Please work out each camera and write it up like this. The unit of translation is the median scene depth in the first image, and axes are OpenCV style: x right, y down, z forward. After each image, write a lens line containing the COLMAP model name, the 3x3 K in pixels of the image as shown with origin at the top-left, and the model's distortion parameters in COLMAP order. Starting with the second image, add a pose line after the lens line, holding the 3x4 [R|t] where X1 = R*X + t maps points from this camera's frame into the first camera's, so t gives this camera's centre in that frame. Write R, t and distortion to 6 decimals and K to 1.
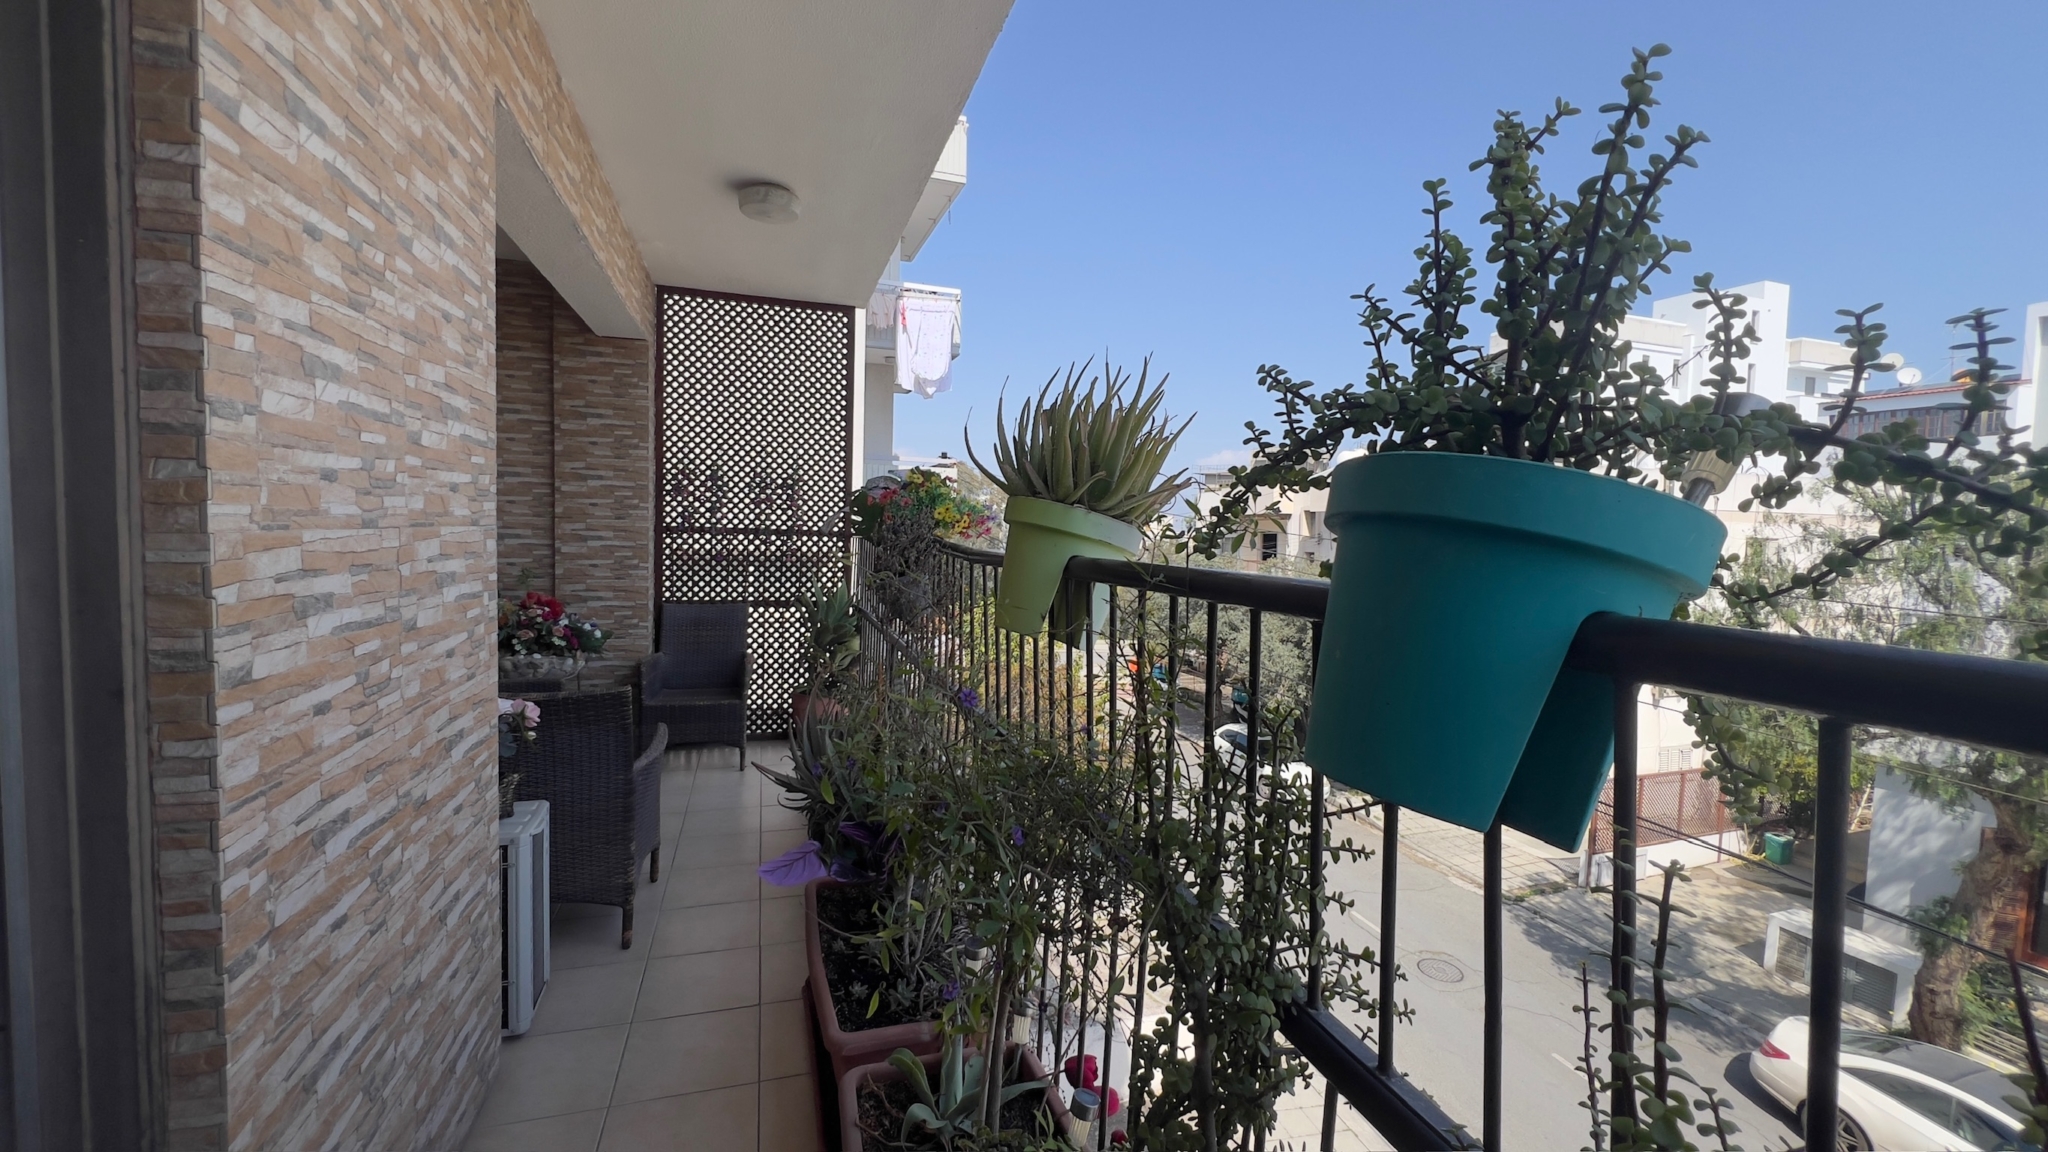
lens RADIAL K [[798.6, 0, 1024.0], [0, 798.6, 576.0], [0, 0, 1]] dist [-0.017707, -0.000148]
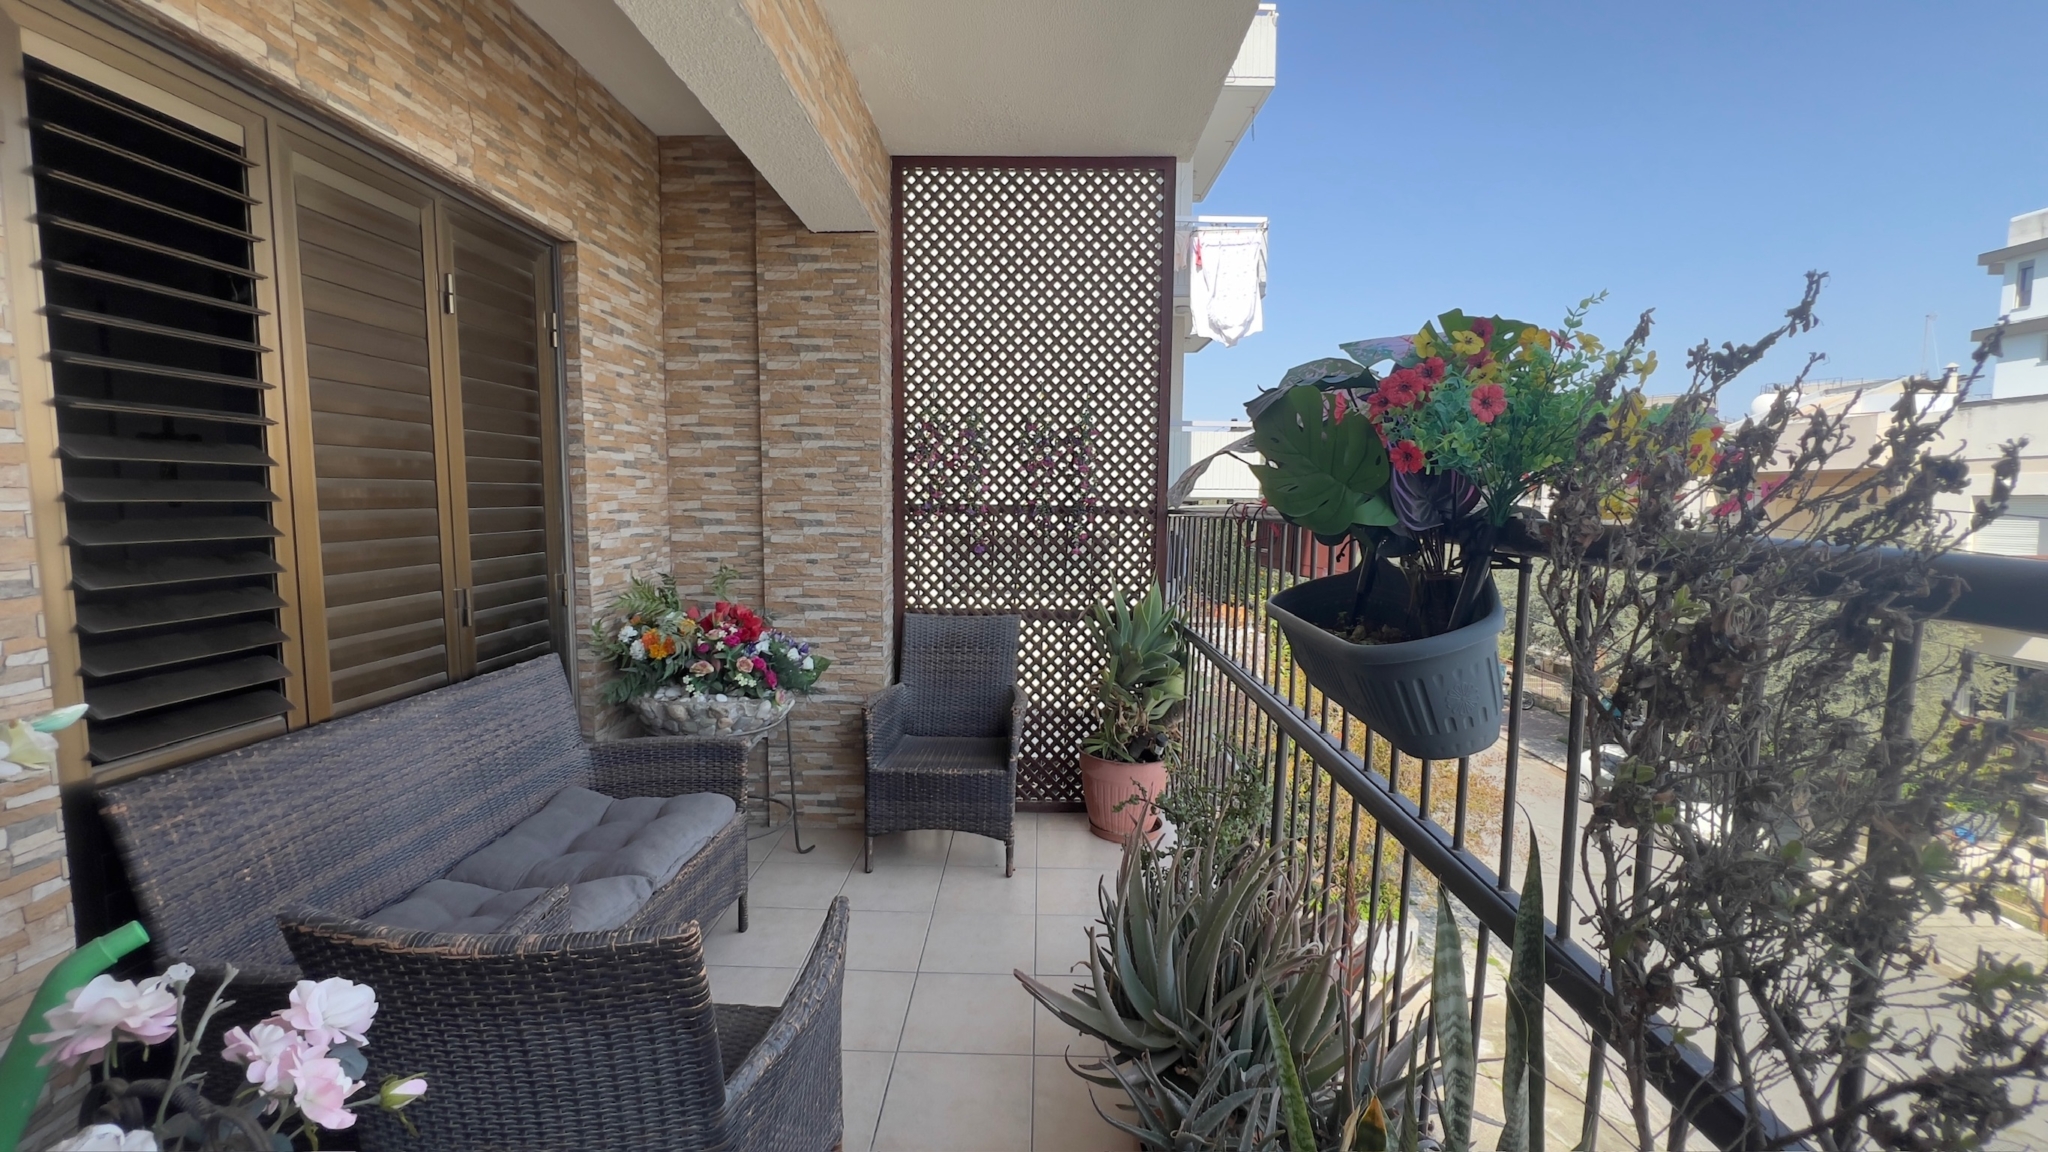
lens RADIAL K [[798.6, 0, 1024.0], [0, 798.6, 576.0], [0, 0, 1]] dist [-0.017707, -0.000148]
pose [[0.944006, 0.008467, -0.329819, -0.116095], [0.000047, 0.999667, 0.025797, -0.017098], [0.329928, -0.024368, 0.943692, 0.355646]]
